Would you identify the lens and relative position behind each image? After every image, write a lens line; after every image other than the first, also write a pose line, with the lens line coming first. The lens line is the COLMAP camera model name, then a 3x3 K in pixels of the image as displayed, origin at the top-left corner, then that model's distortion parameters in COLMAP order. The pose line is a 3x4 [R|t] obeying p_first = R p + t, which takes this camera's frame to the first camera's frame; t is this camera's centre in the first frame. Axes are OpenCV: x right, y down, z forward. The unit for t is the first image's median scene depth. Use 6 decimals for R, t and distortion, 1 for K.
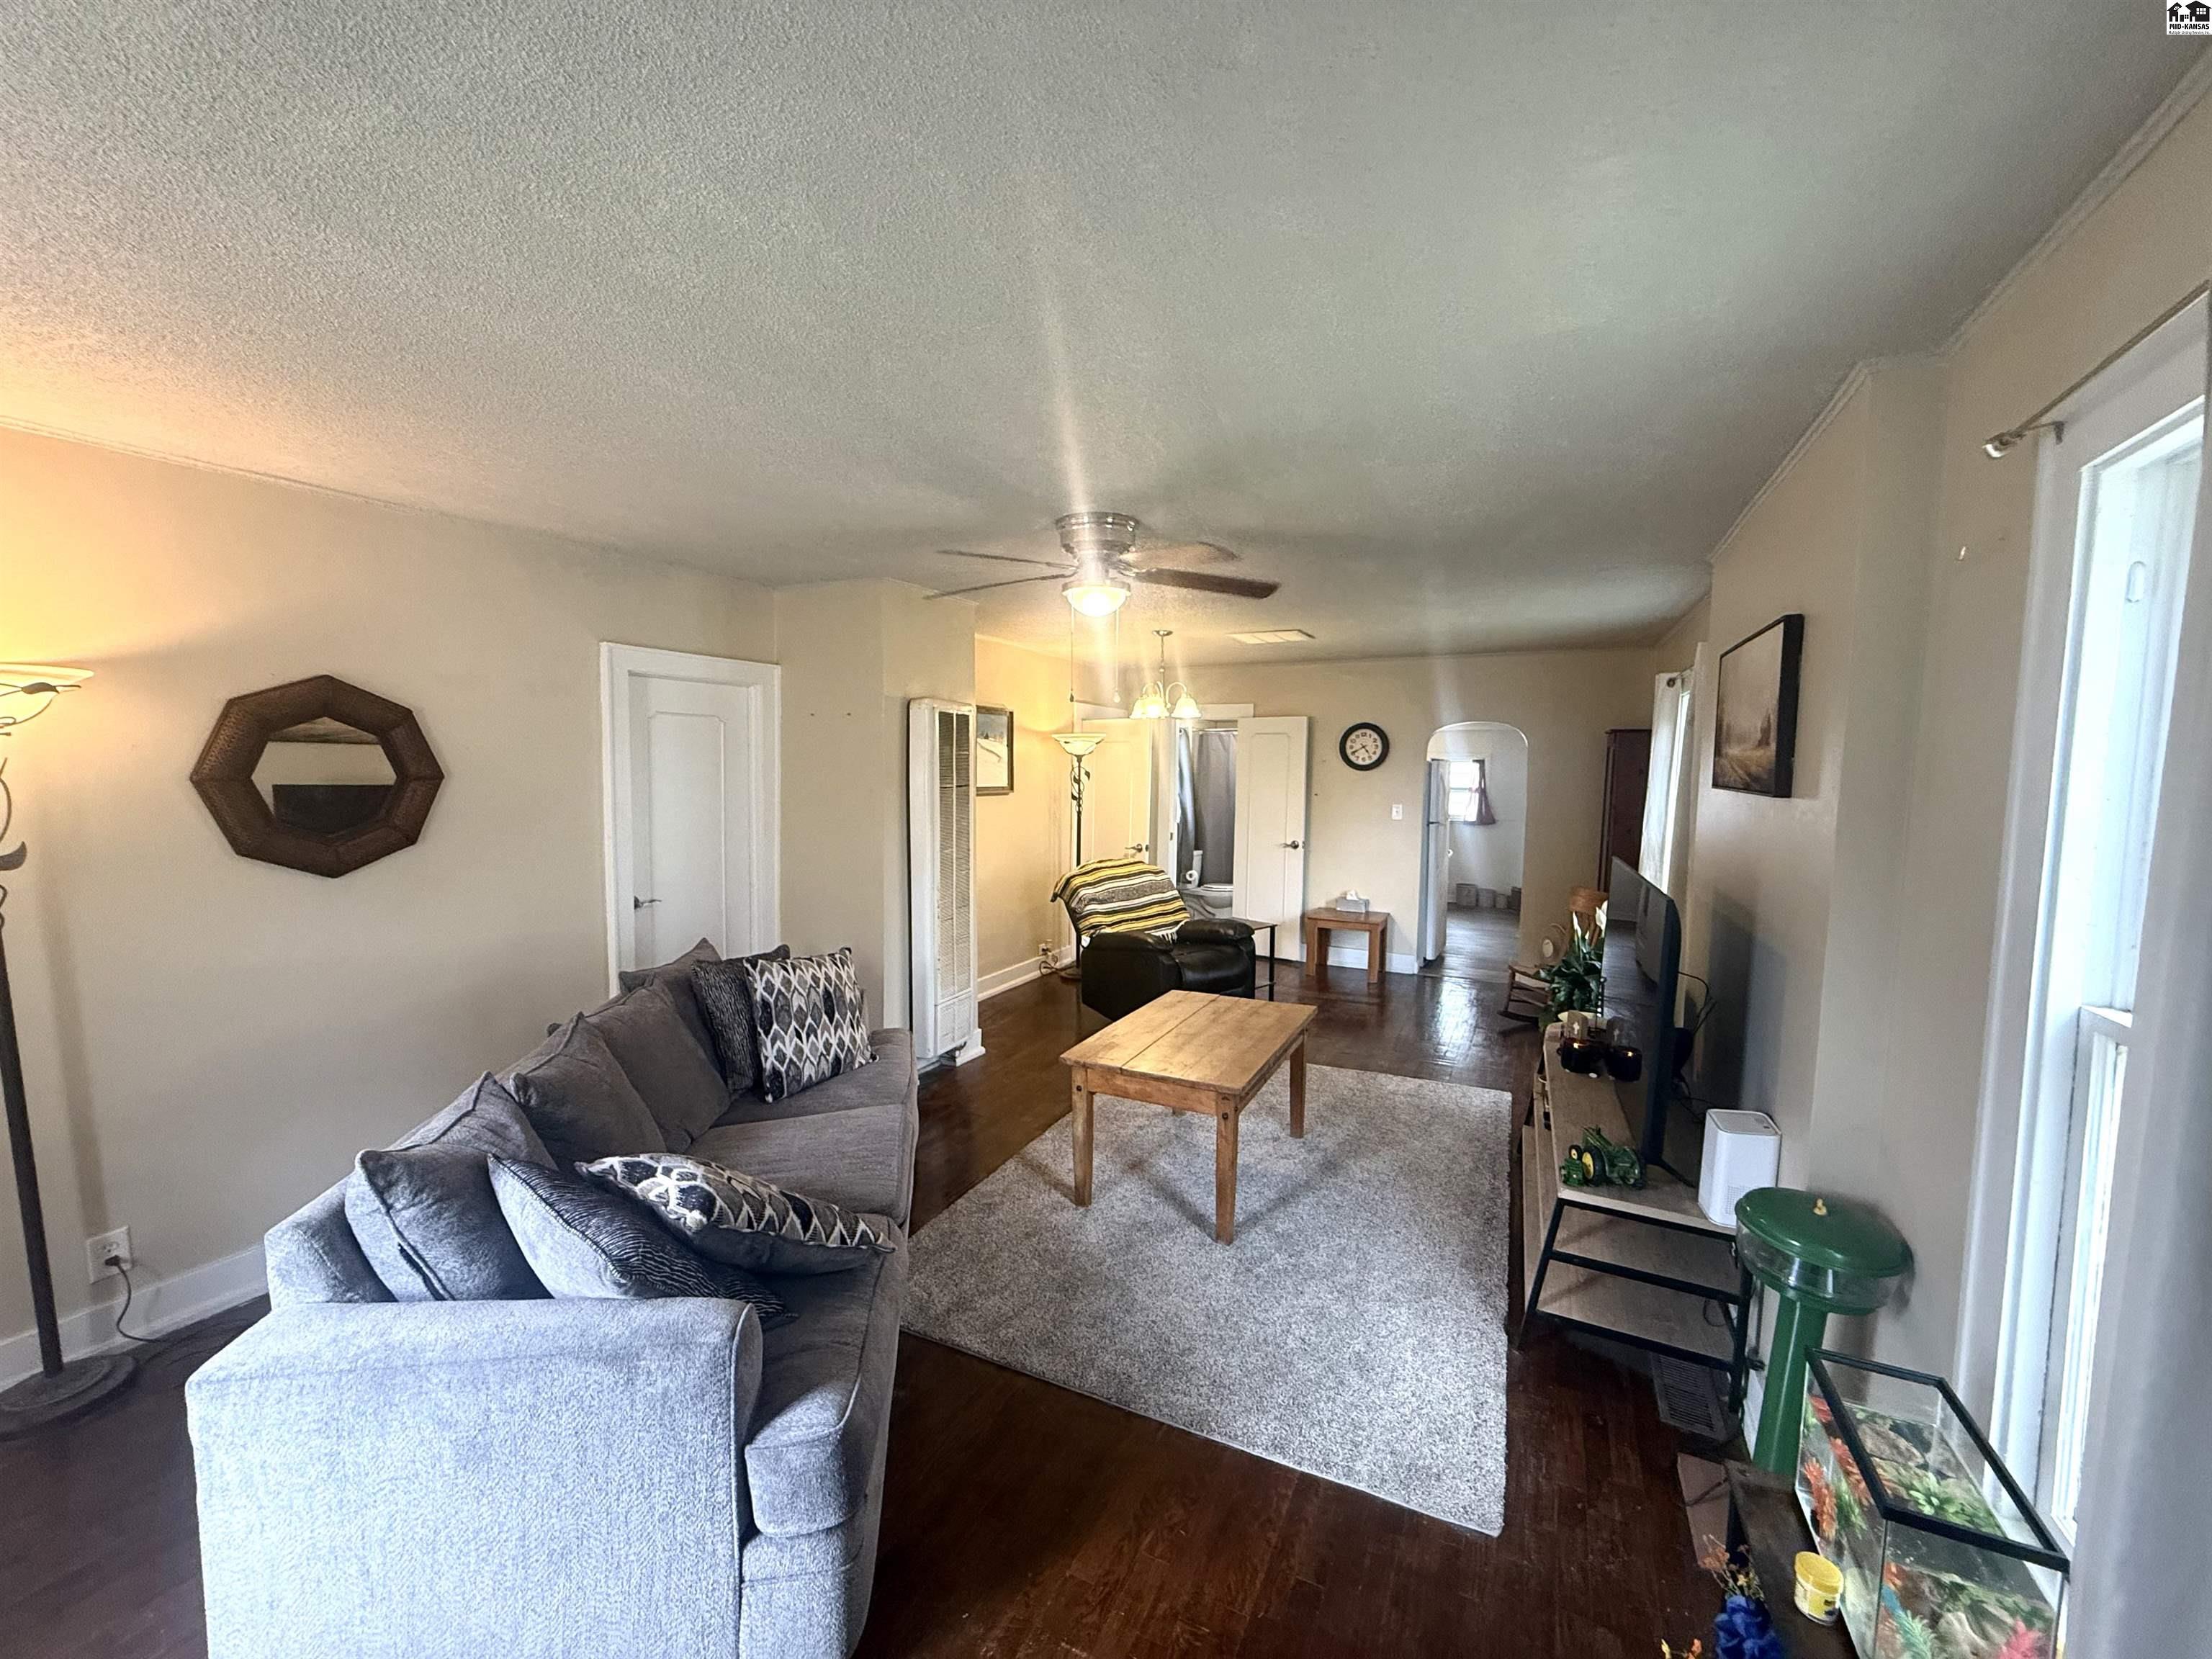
lens RADIAL K [[884.1, 0, 1099.5], [0, 884.1, 832.8], [0, 0, 1]] dist [-0.001817, -0.000116]
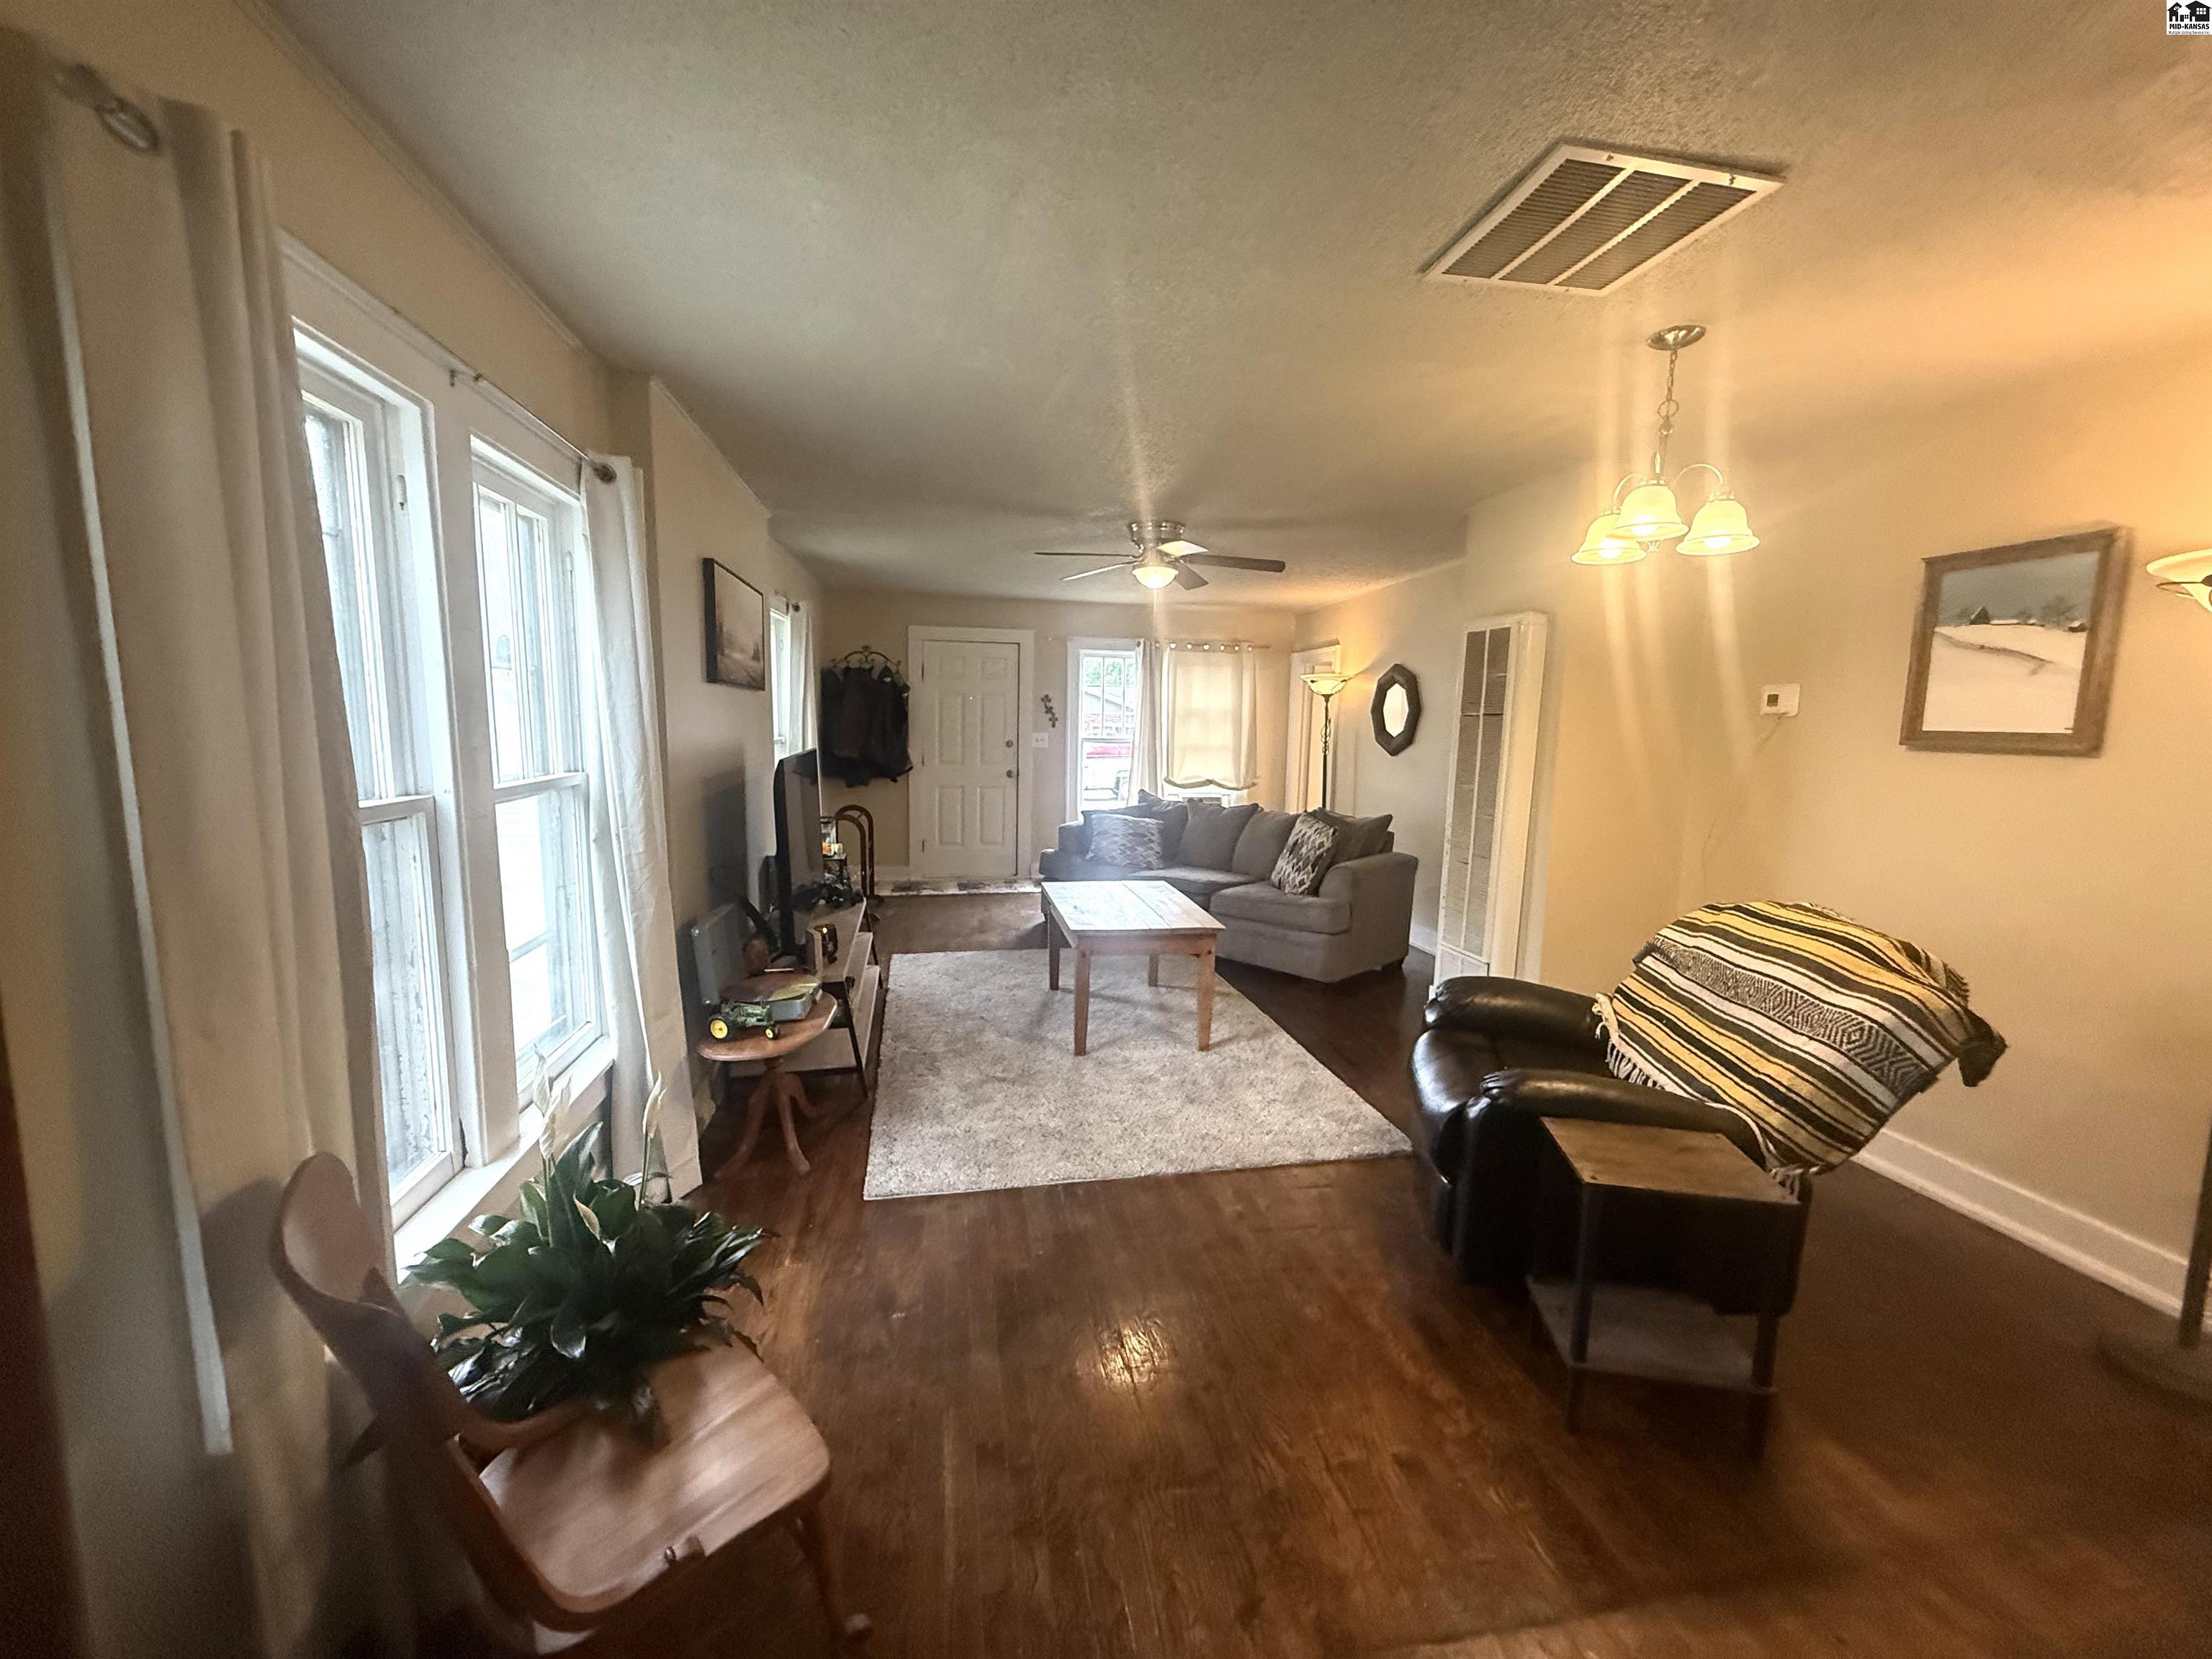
lens RADIAL K [[884.1, 0, 1099.5], [0, 884.1, 832.8], [0, 0, 1]] dist [-0.001817, -0.000116]
pose [[-0.801051, 0.050104, -0.596496, 0.669070], [-0.073545, 0.980703, 0.181143, -0.068673], [0.594061, 0.188974, -0.781908, 1.482929]]
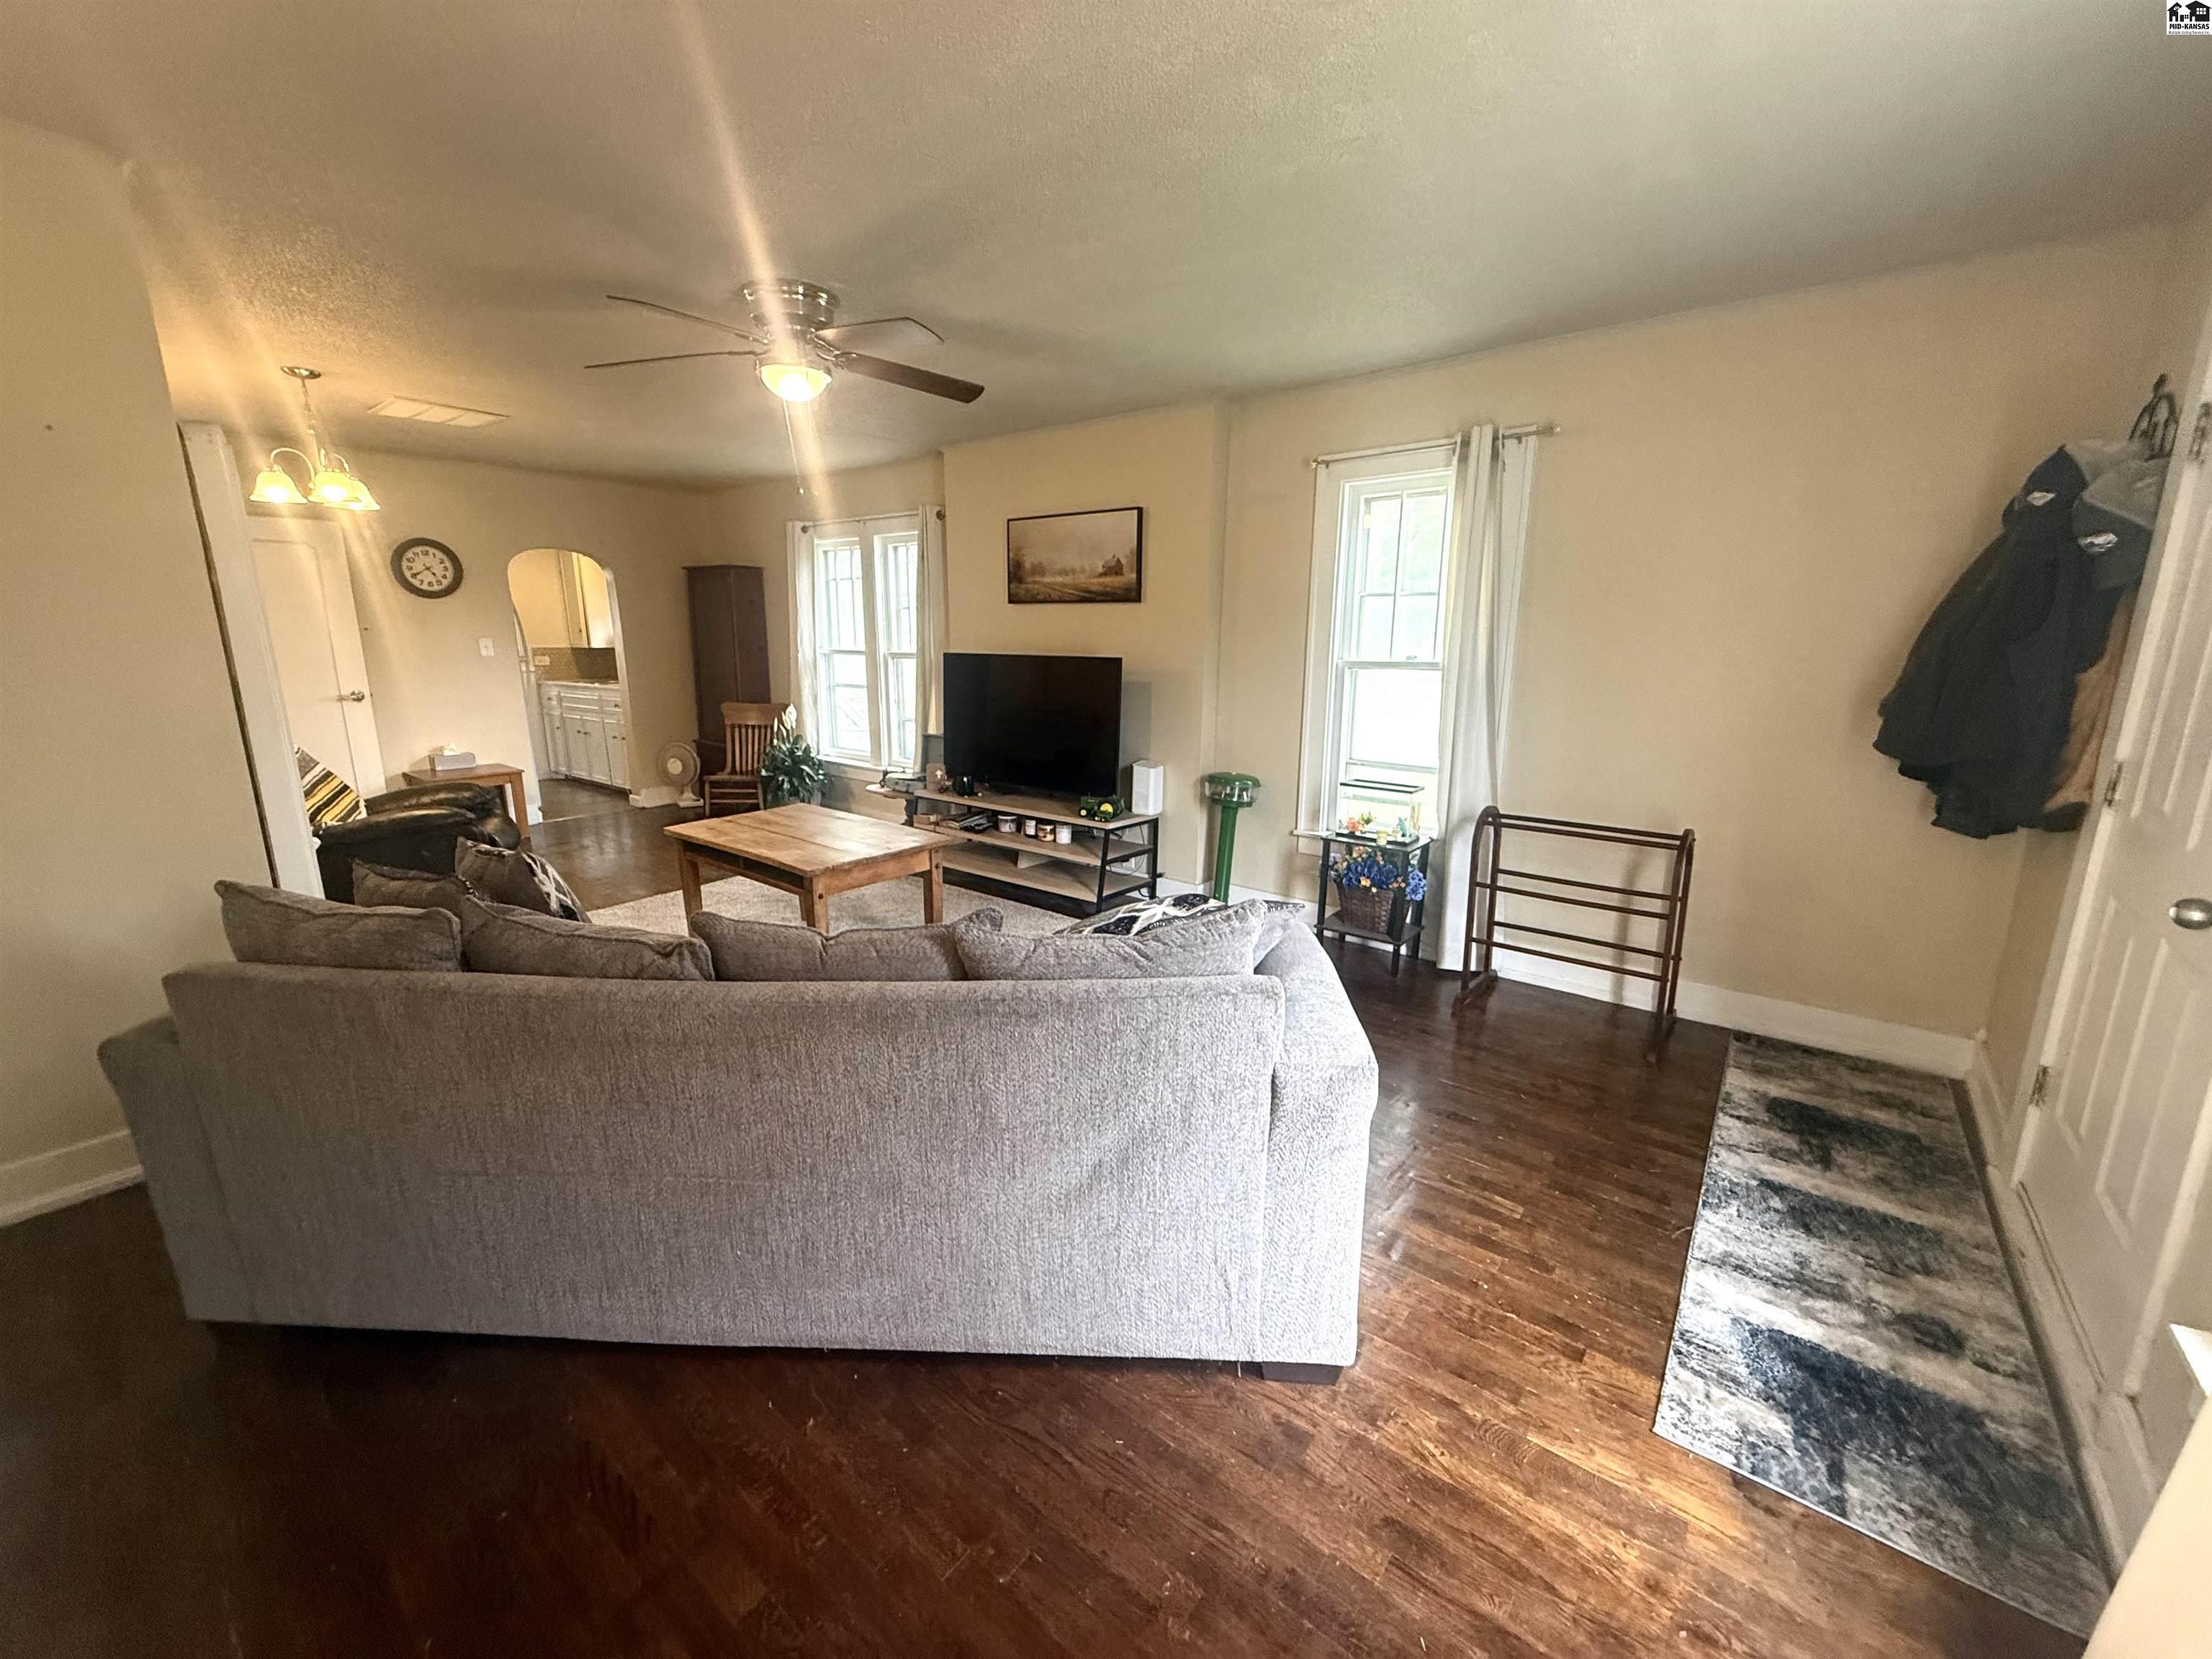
lens RADIAL K [[884.1, 0, 1099.5], [0, 884.1, 832.8], [0, 0, 1]] dist [-0.001817, -0.000116]
pose [[0.223553, -0.216974, 0.950235, -0.612972], [0.069009, 0.975985, 0.206619, 0.024916], [-0.972246, 0.019385, 0.233158, 0.322228]]
